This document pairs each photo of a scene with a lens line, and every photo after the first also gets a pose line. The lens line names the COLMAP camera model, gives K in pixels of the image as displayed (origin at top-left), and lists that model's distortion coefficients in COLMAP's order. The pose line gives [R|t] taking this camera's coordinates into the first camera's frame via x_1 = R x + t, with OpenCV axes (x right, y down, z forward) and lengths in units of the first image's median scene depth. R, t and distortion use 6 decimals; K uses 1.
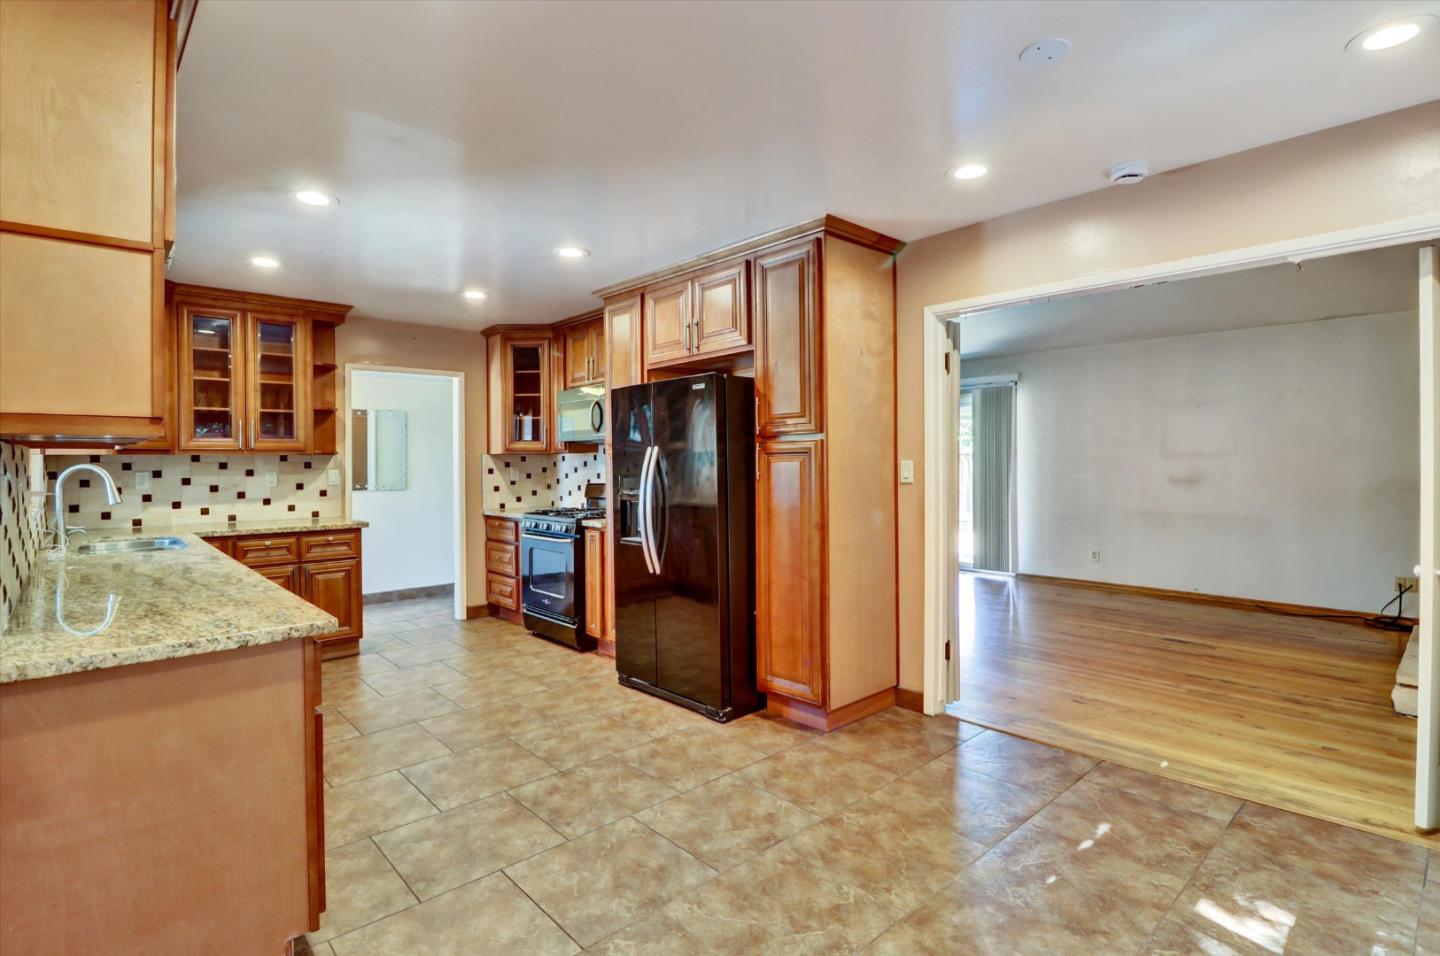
lens RADIAL K [[695.9, 0, 718.7], [0, 695.9, 463.7], [0, 0, 1]] dist [-0.017523, -0.000625]
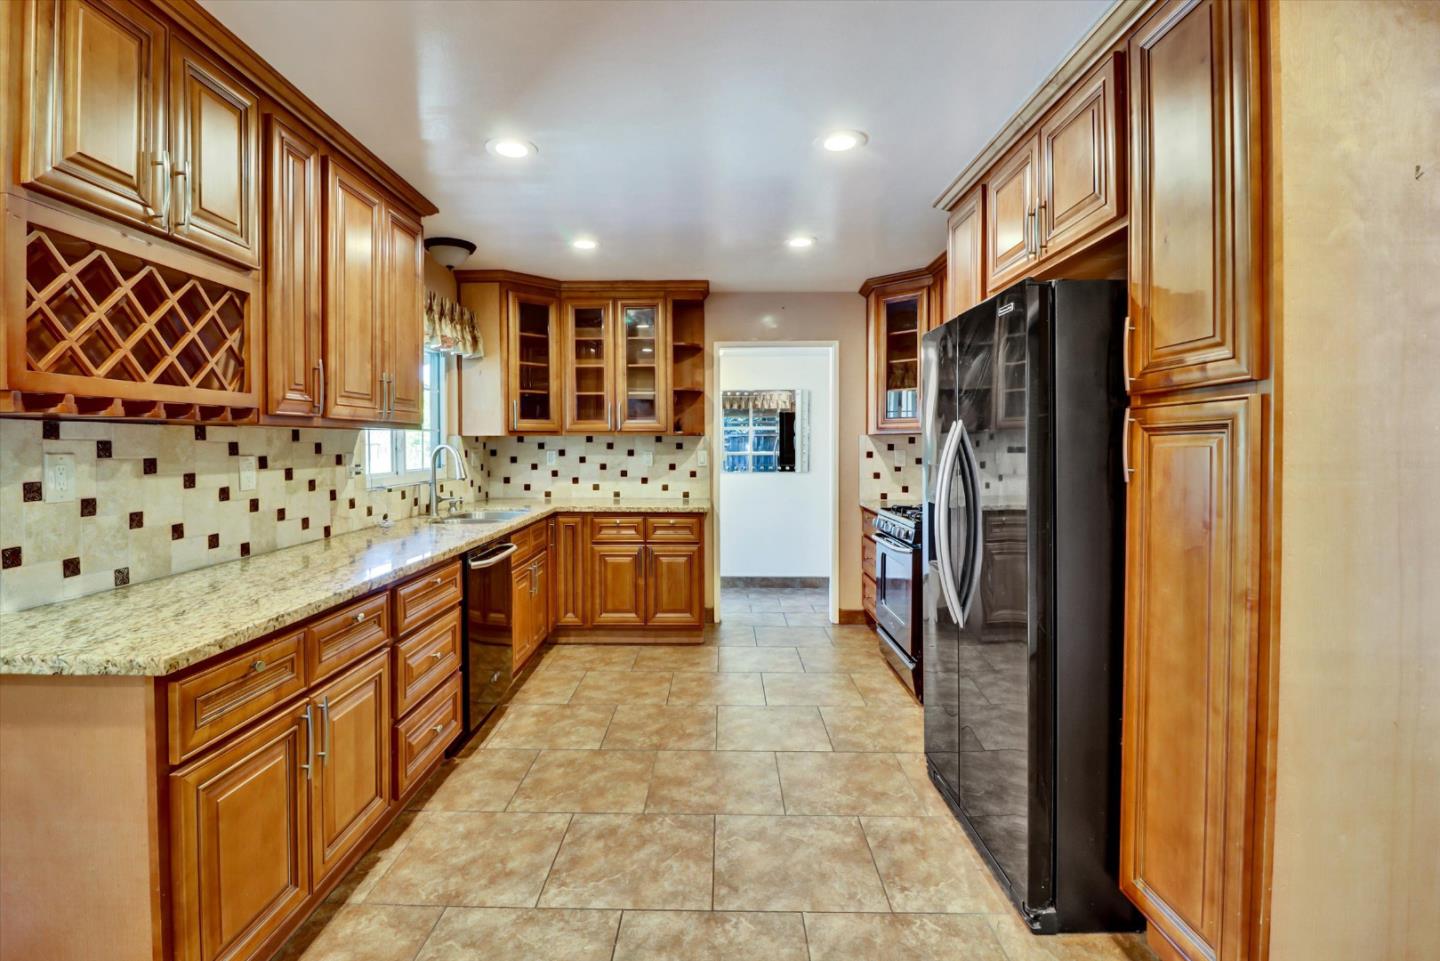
lens RADIAL K [[679.9, 0, 708.0], [0, 679.9, 451.1], [0, 0, 1]] dist [0.001781, -0.010102]
pose [[0.720987, 0.013306, -0.692821, 0.133725], [-0.007175, 0.999905, 0.011736, -0.002374], [0.692911, -0.003490, 0.721014, 0.331132]]
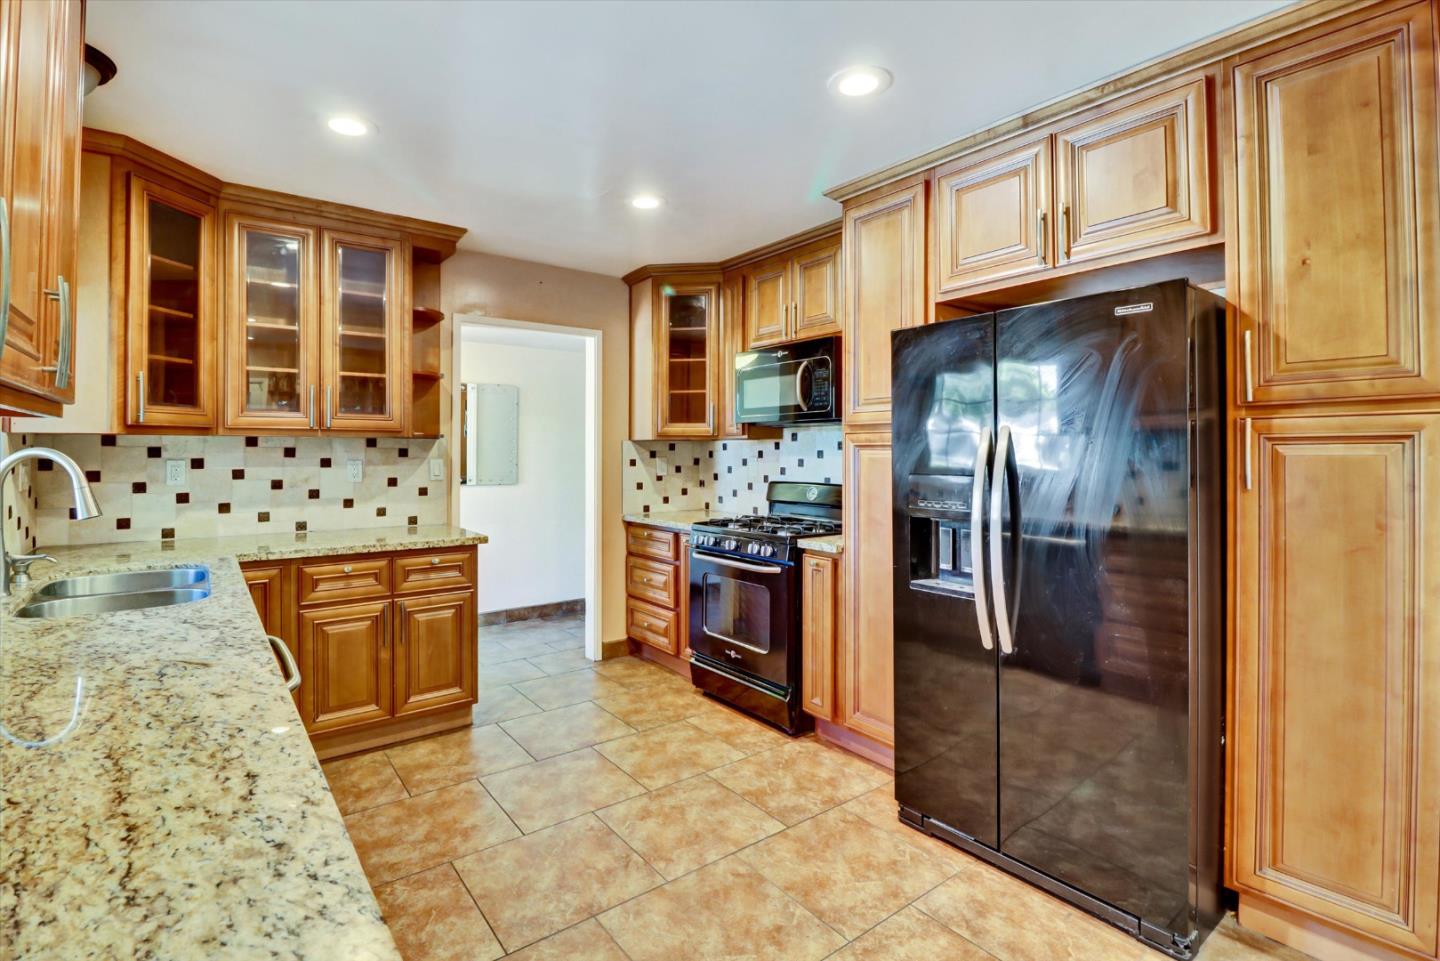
lens RADIAL K [[679.9, 0, 708.0], [0, 679.9, 451.1], [0, 0, 1]] dist [0.001781, -0.010102]
pose [[0.995095, 0.009395, -0.098472, -0.220206], [-0.009785, 0.999946, -0.003483, -0.000074], [0.098434, 0.004429, 0.995134, 0.344405]]
